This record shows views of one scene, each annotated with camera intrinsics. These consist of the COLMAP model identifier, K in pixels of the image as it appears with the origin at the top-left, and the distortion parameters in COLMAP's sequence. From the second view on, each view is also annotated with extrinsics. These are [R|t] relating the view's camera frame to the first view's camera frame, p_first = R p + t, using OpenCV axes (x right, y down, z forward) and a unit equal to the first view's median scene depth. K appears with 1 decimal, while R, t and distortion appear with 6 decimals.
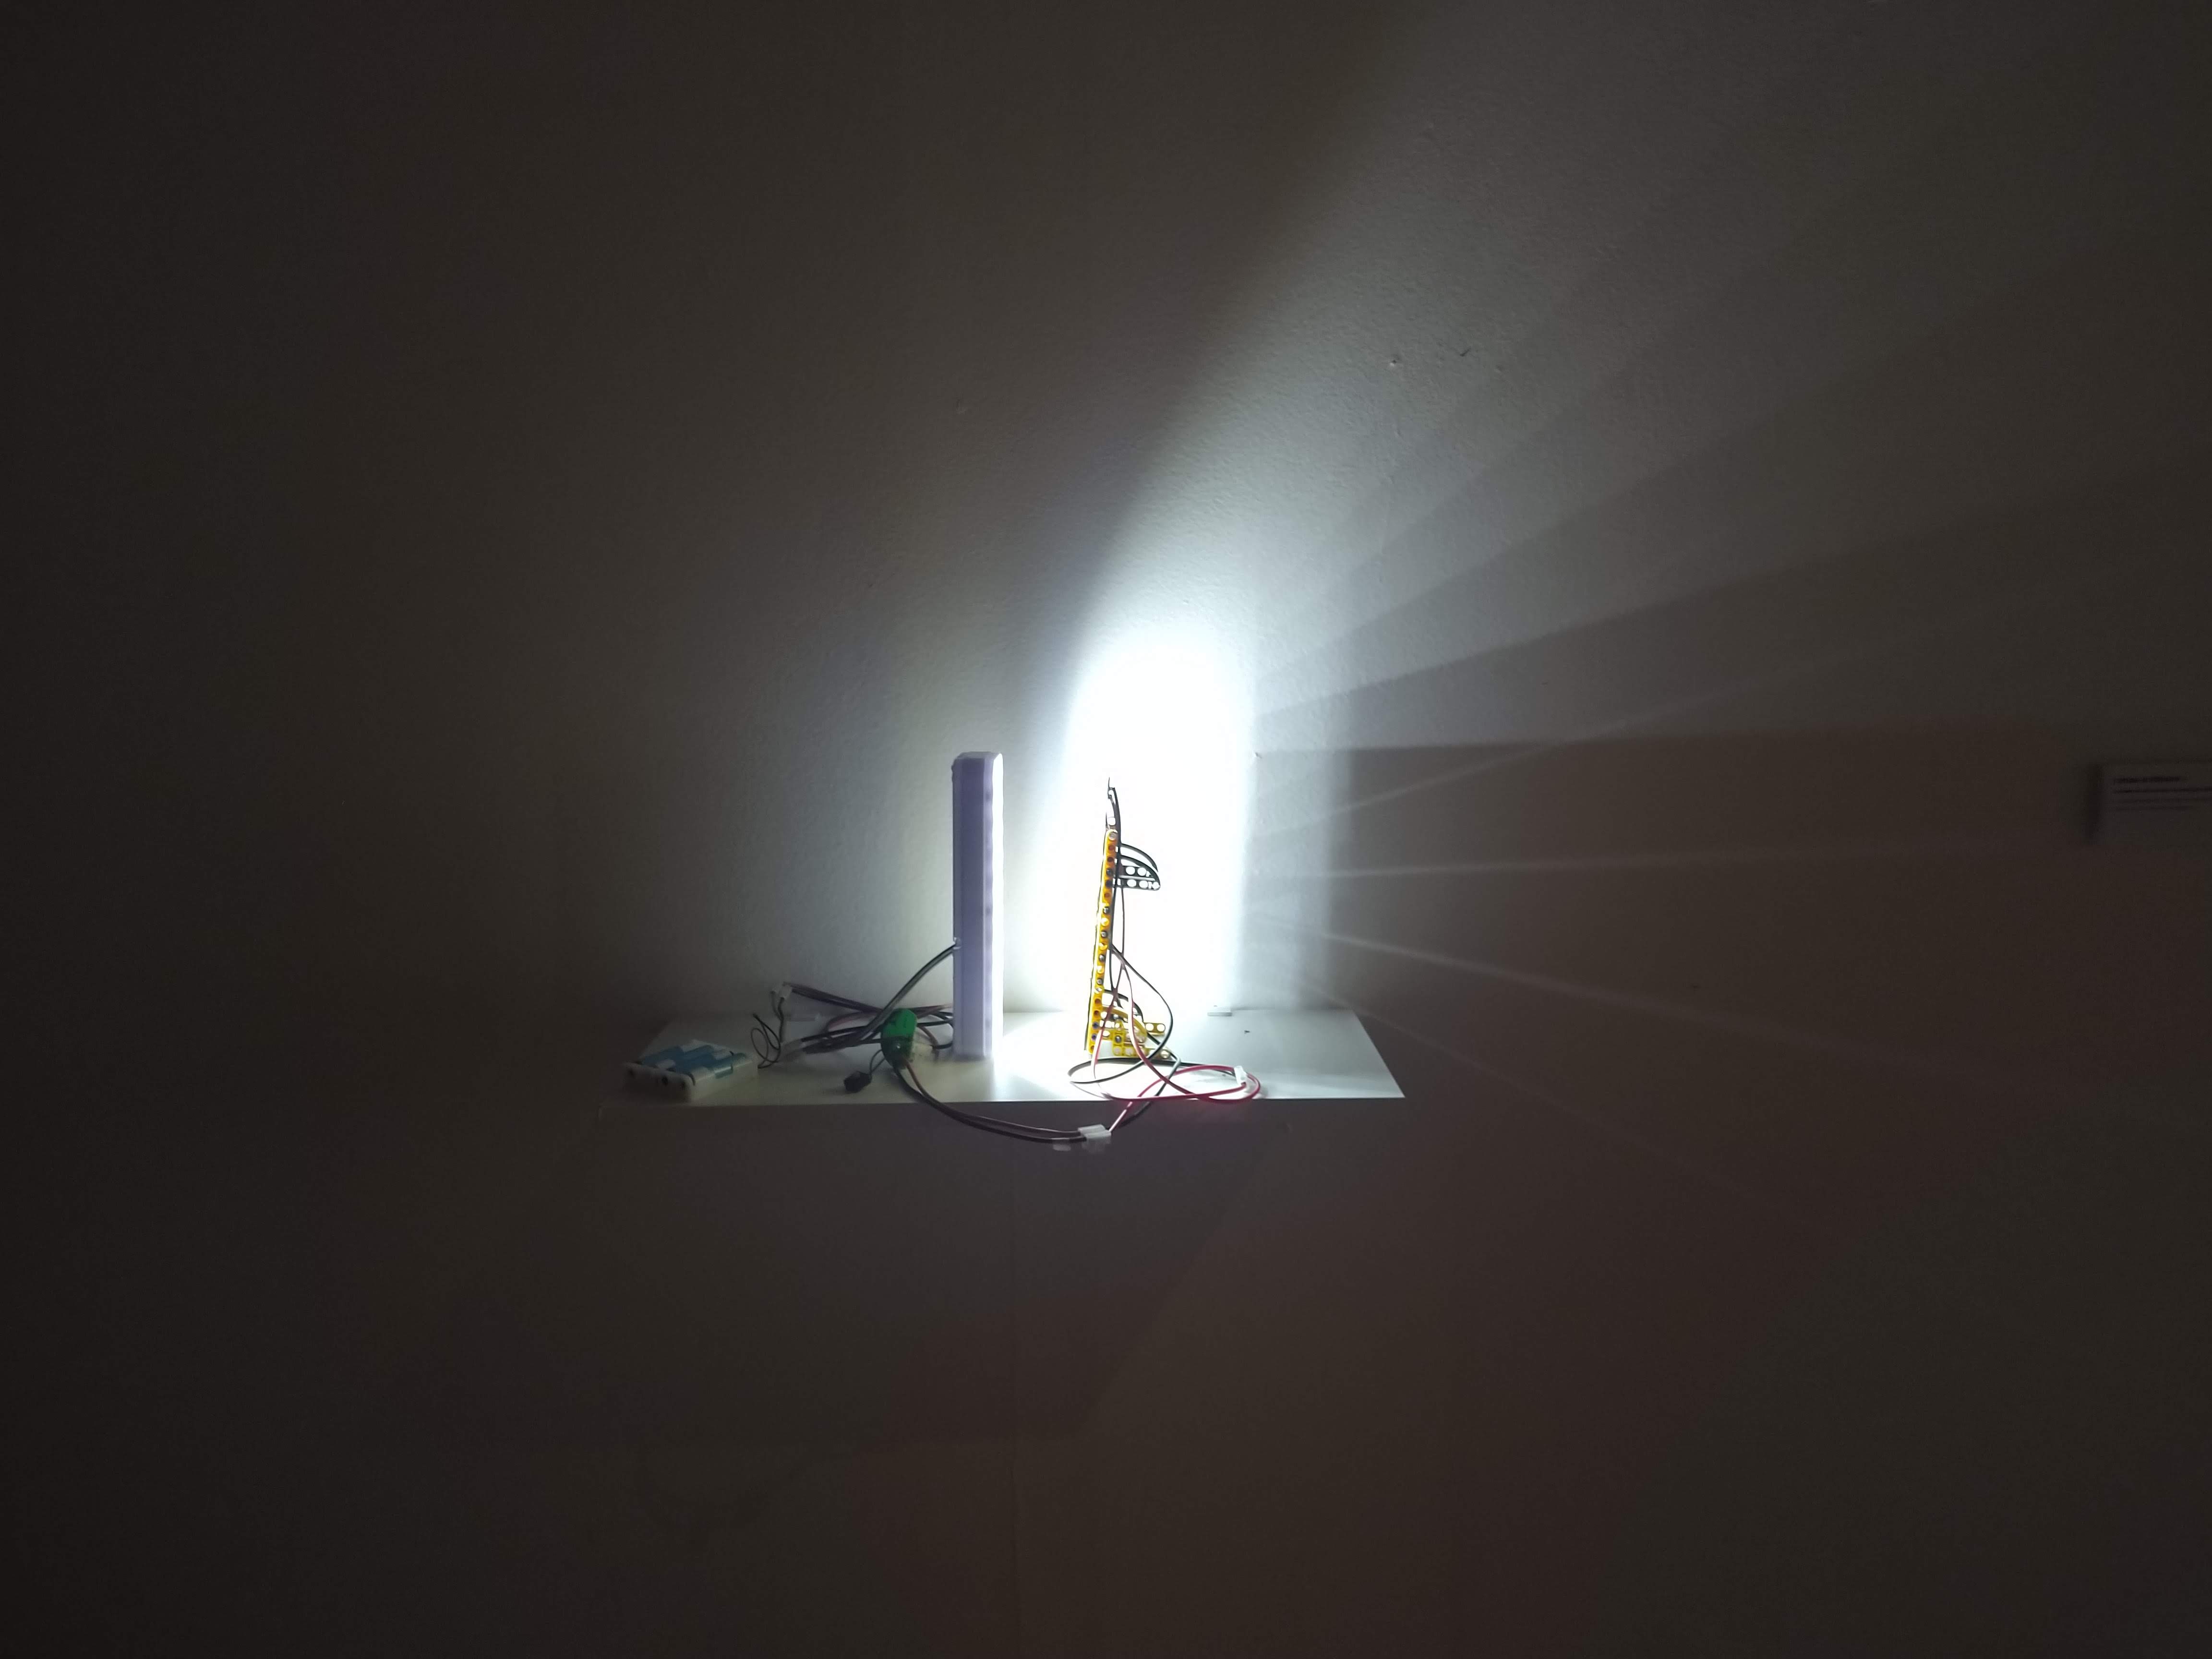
lens RADIAL K [[1871.5, 0, 1111.6], [0, 1871.5, 820.5], [0, 0, 1]] dist [-0.010221, -0.006401]
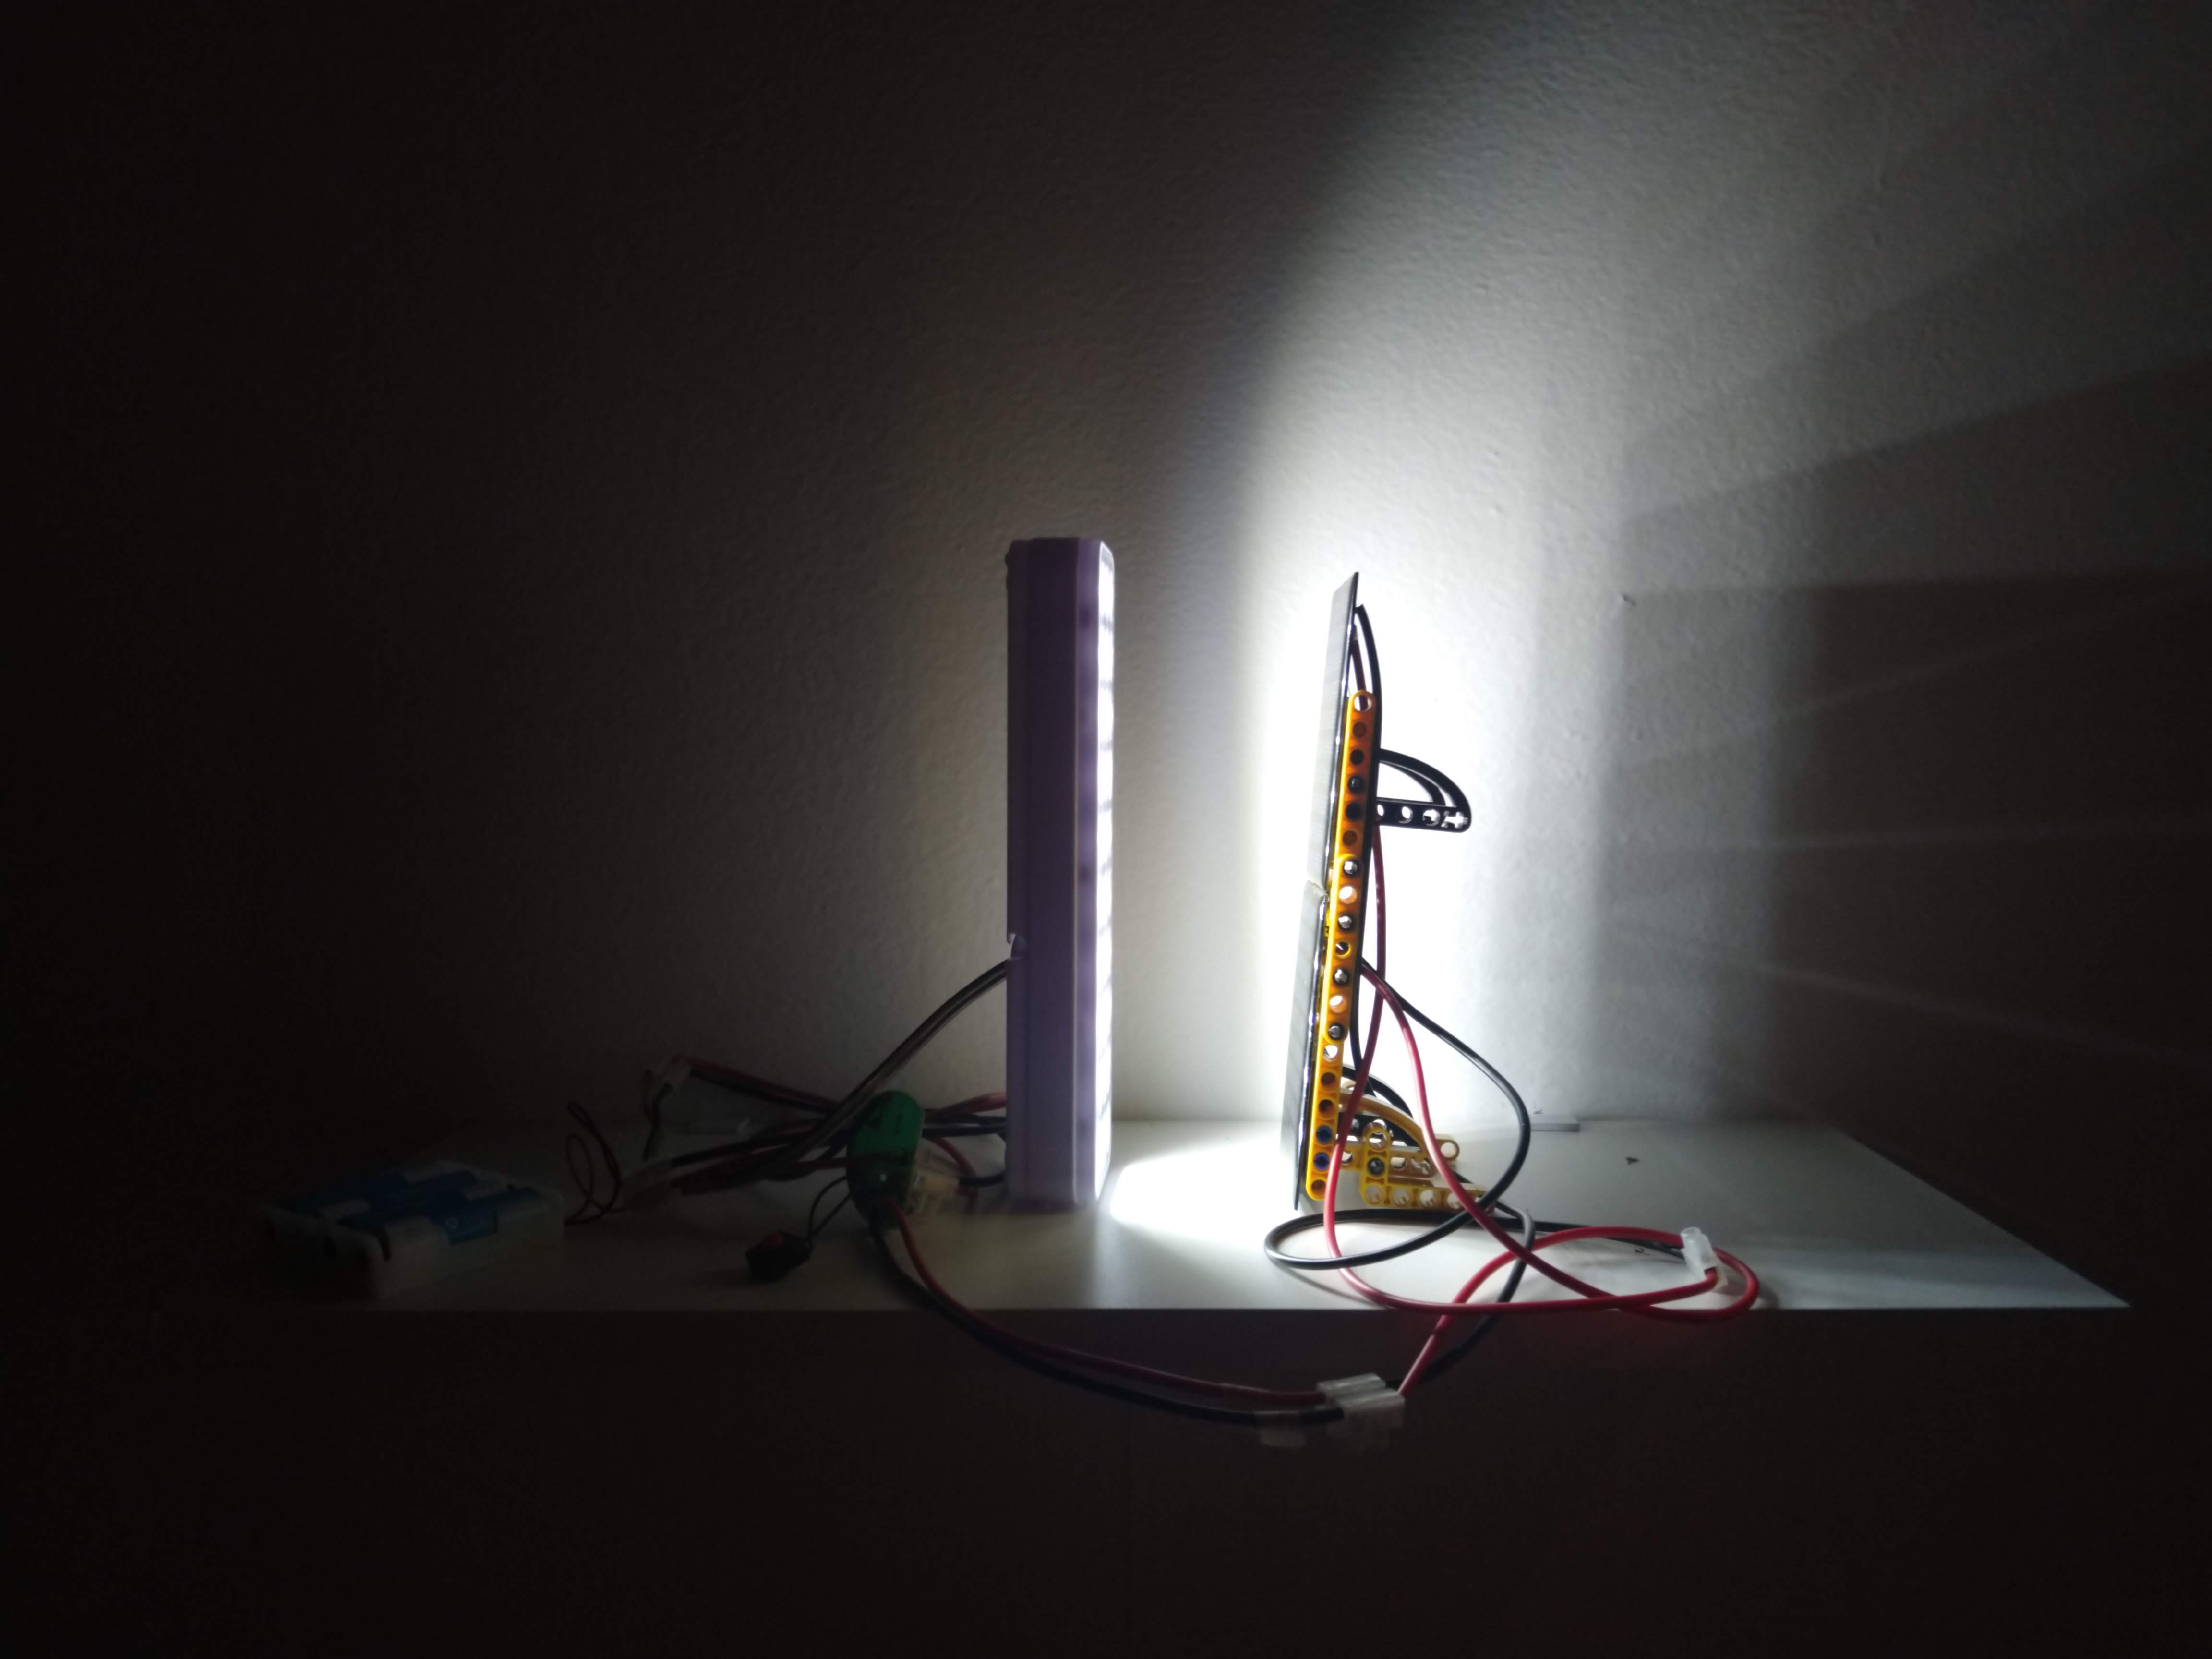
lens RADIAL K [[1871.5, 0, 1093.5], [0, 1871.5, 838.2], [0, 0, 1]] dist [-0.010221, -0.006401]
pose [[0.998556, -0.000537, -0.053725, -0.038901], [-0.004124, 0.996233, -0.086618, 0.076411], [0.053570, 0.086714, 0.994792, 0.537520]]
